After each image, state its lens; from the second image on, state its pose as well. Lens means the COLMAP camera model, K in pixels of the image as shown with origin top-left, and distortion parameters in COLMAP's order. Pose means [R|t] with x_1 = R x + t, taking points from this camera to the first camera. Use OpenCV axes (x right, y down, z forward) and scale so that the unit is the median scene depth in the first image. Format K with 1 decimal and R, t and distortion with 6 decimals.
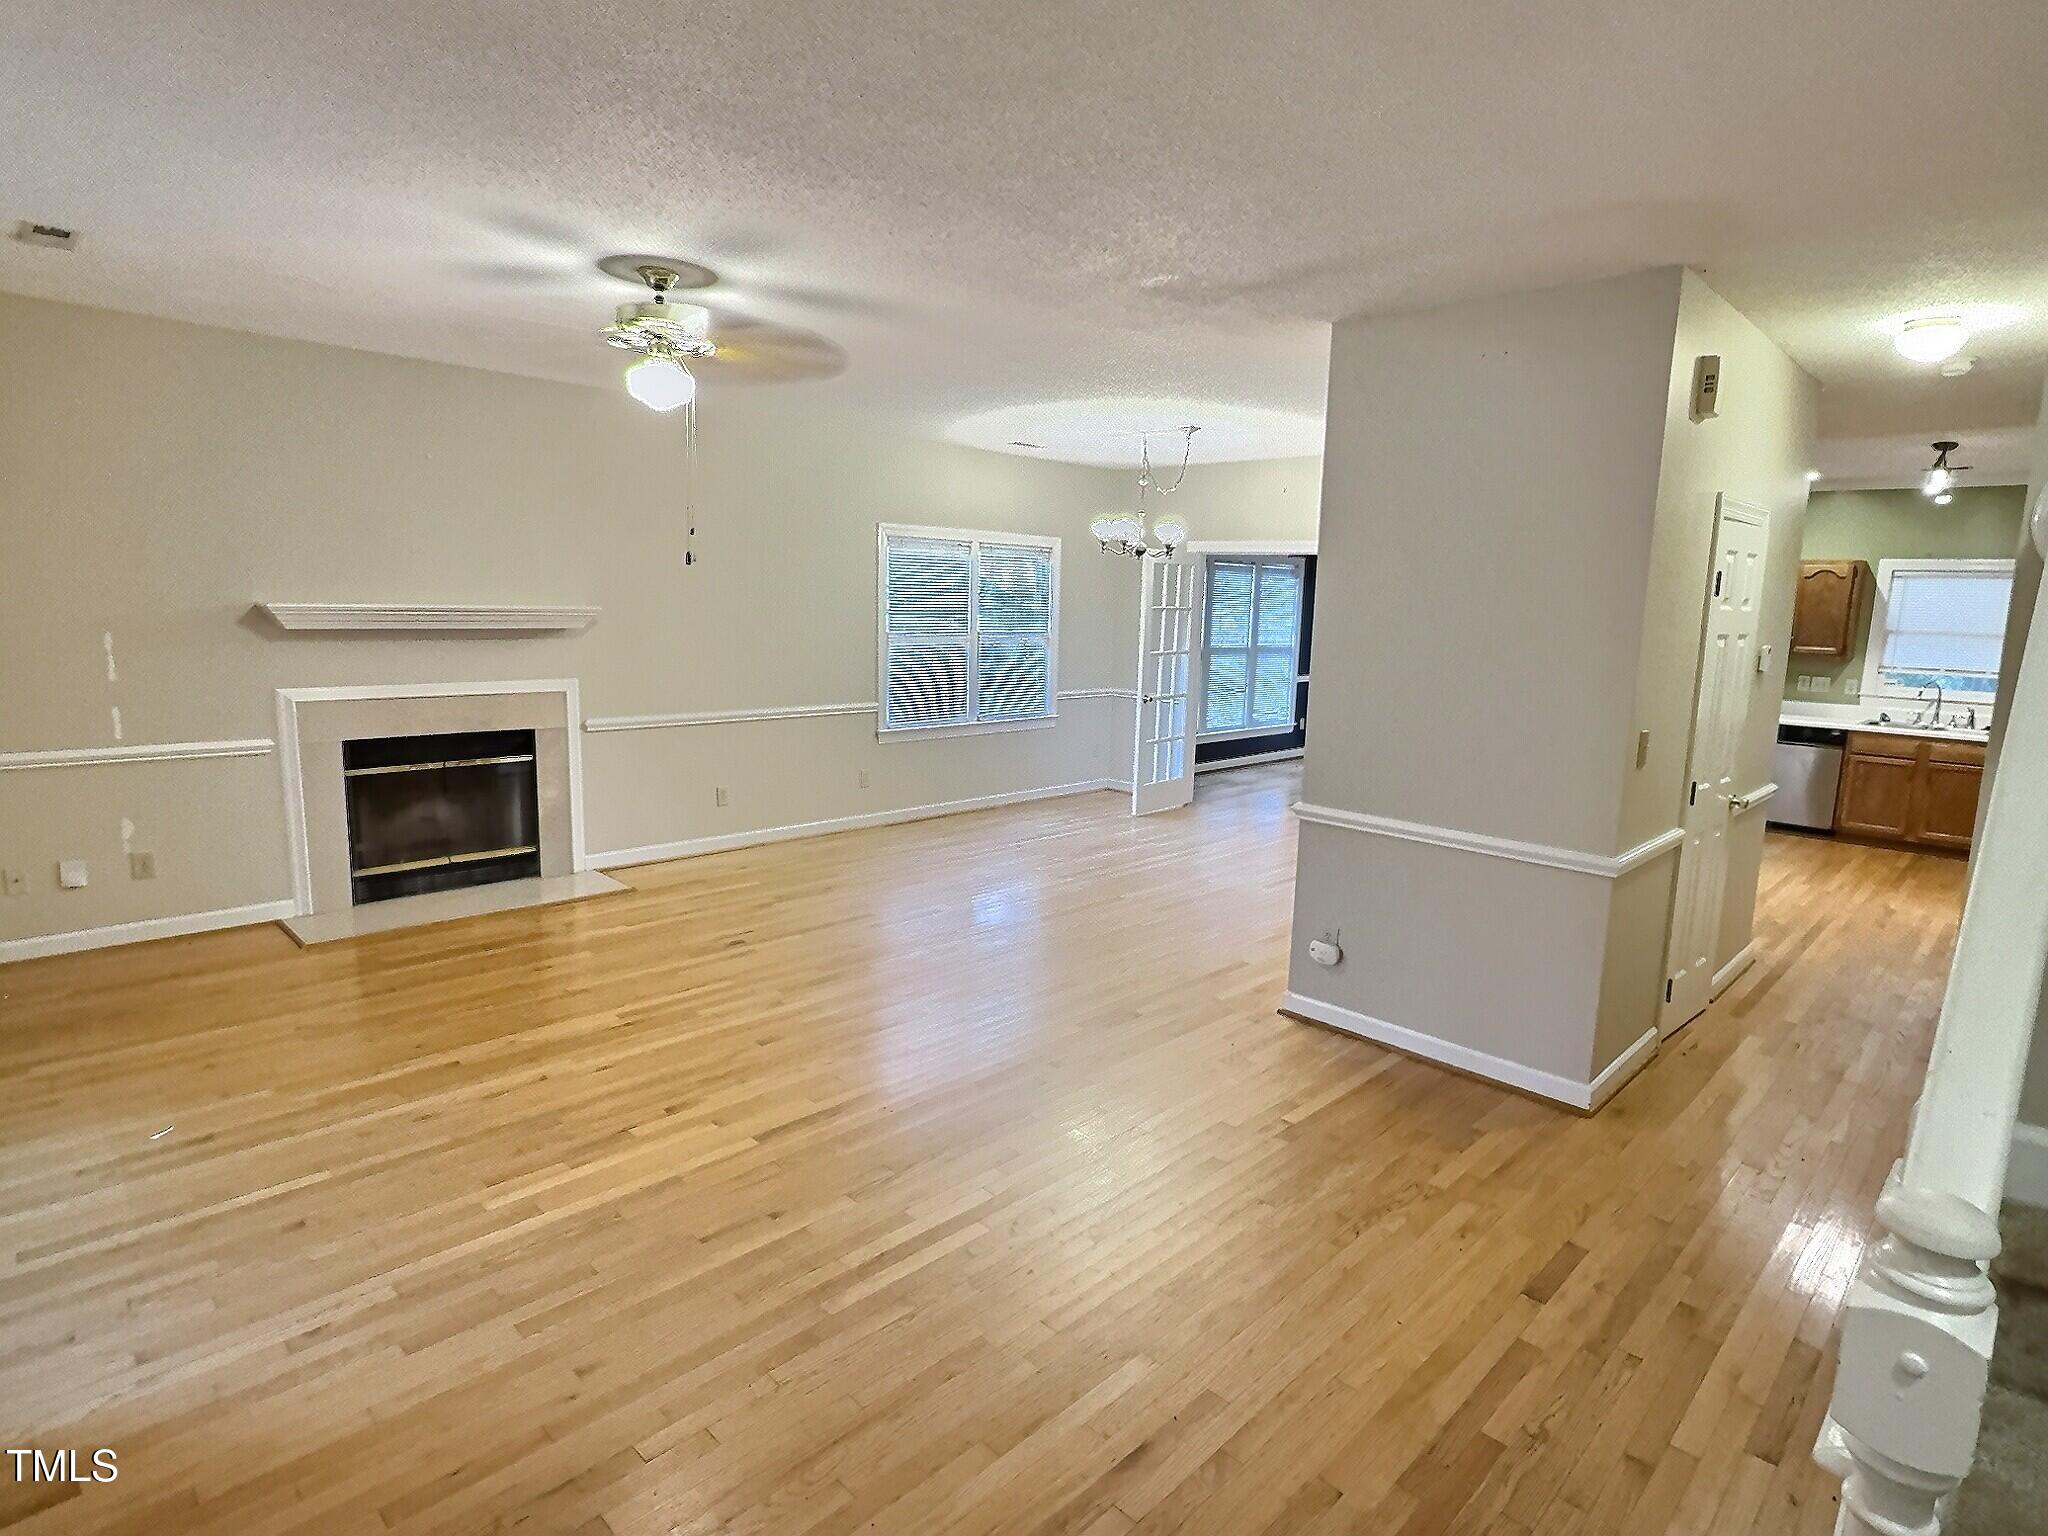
lens RADIAL K [[1078.2, 0, 1027.2], [0, 1078.2, 765.5], [0, 0, 1]] dist [-0.003068, -0.000387]
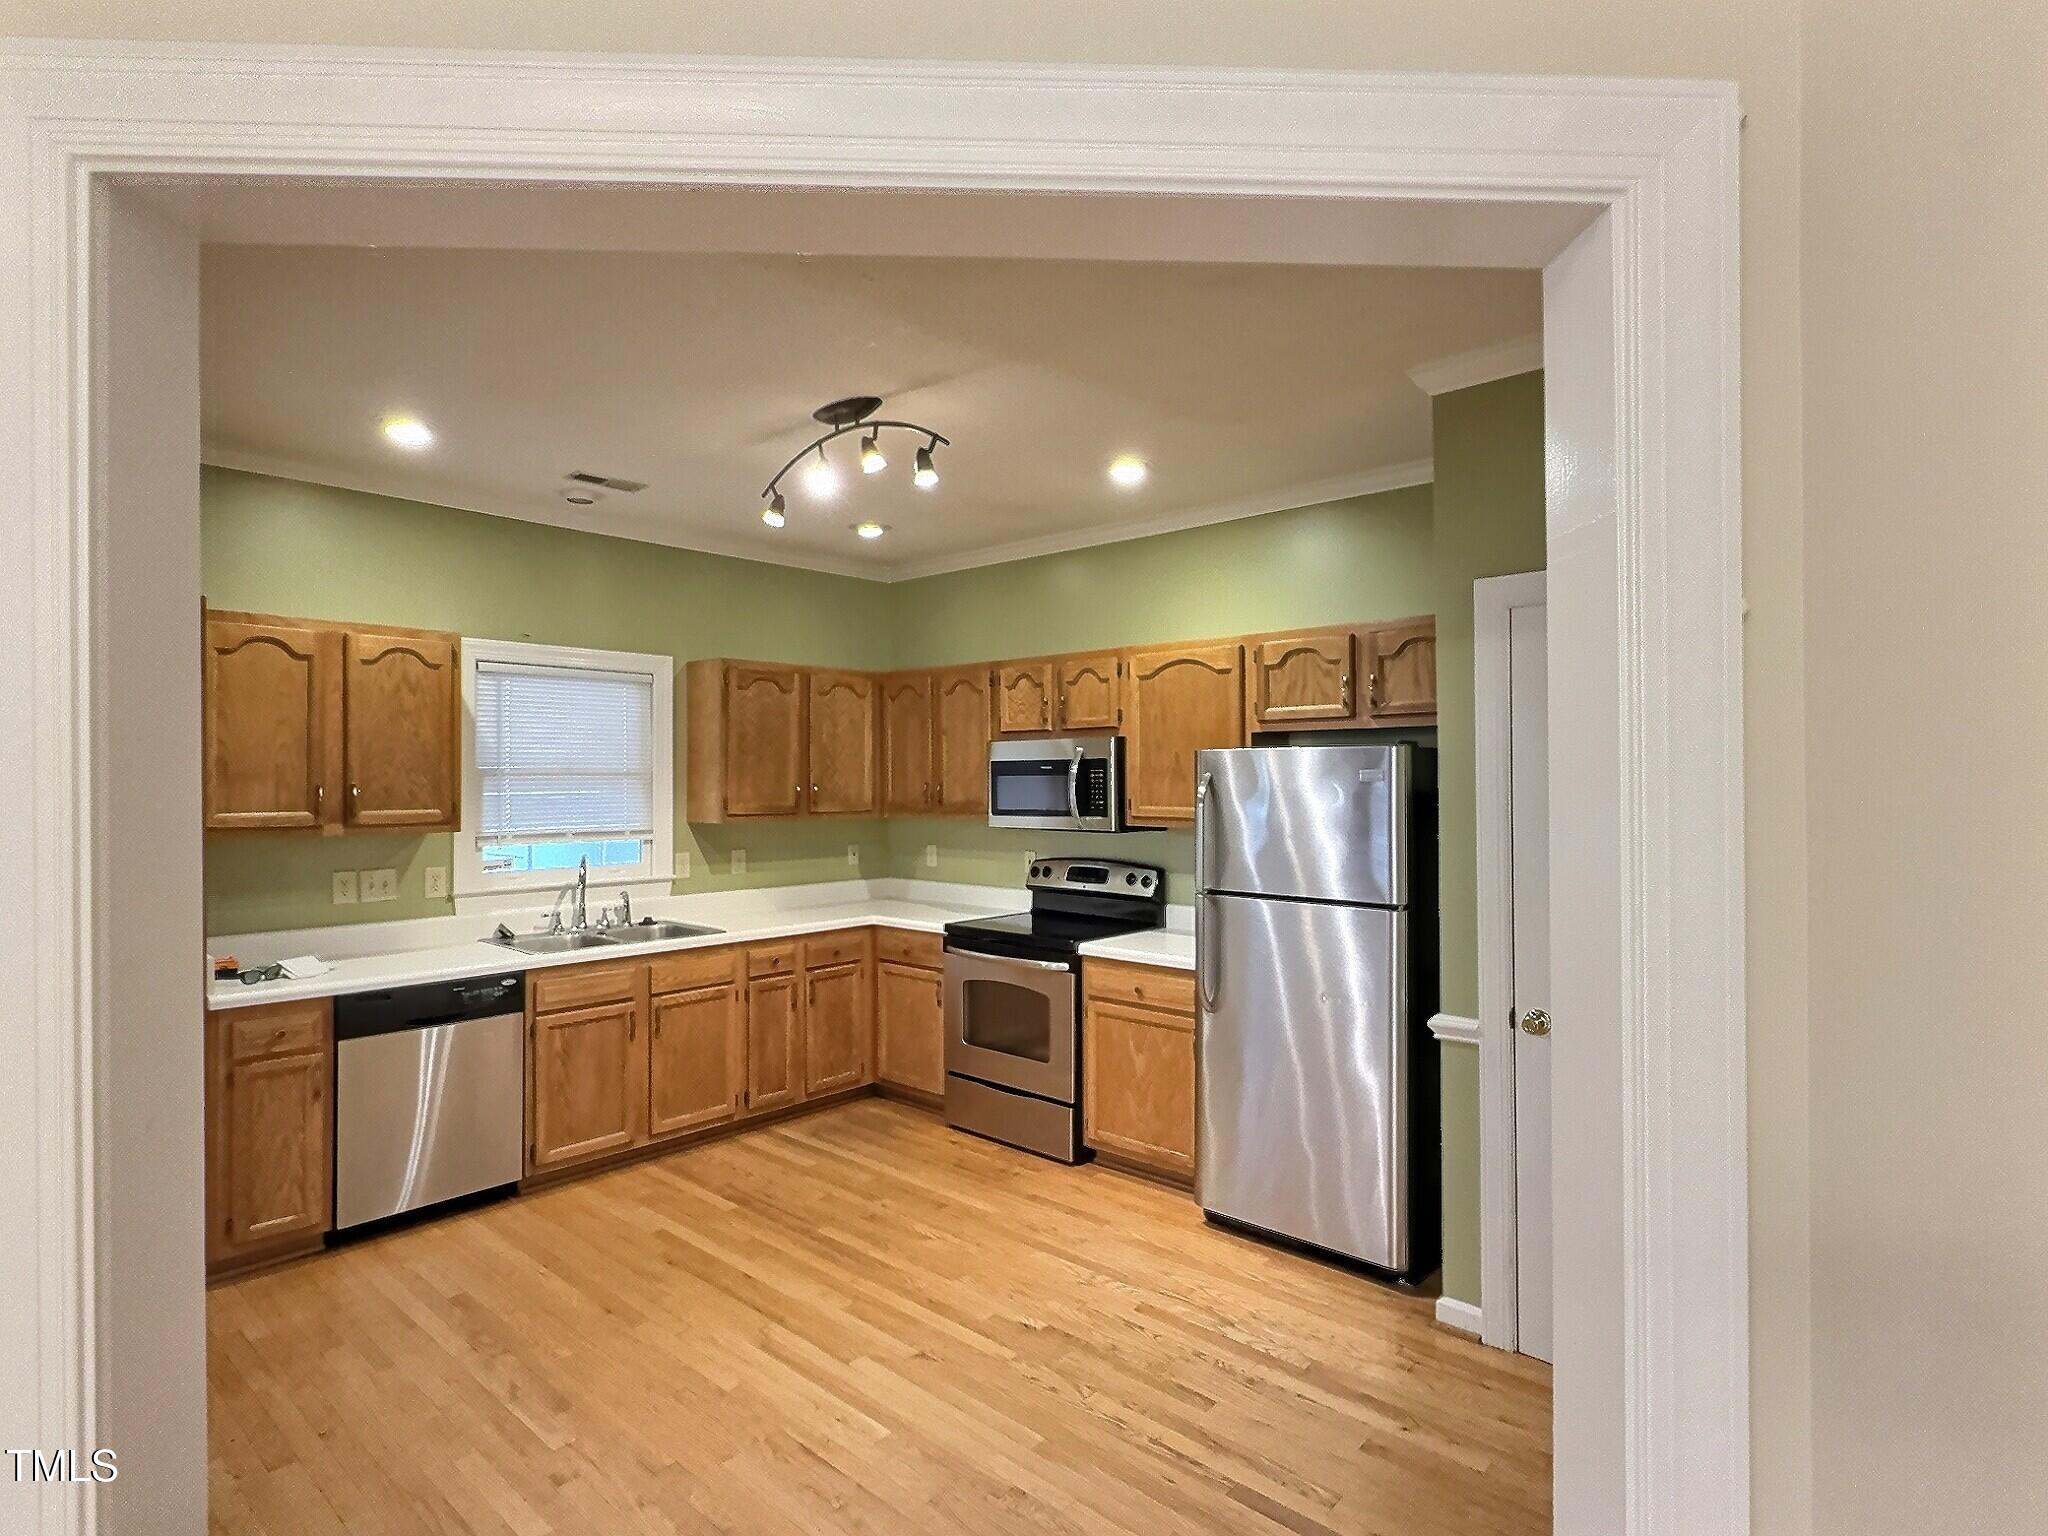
lens RADIAL K [[1078.2, 0, 1027.2], [0, 1078.2, 765.5], [0, 0, 1]] dist [-0.003068, -0.000387]
pose [[-0.041299, -0.022896, 0.998884, 0.247194], [0.162141, 0.986332, 0.029312, -0.097236], [-0.985903, 0.163171, -0.037022, 0.736010]]
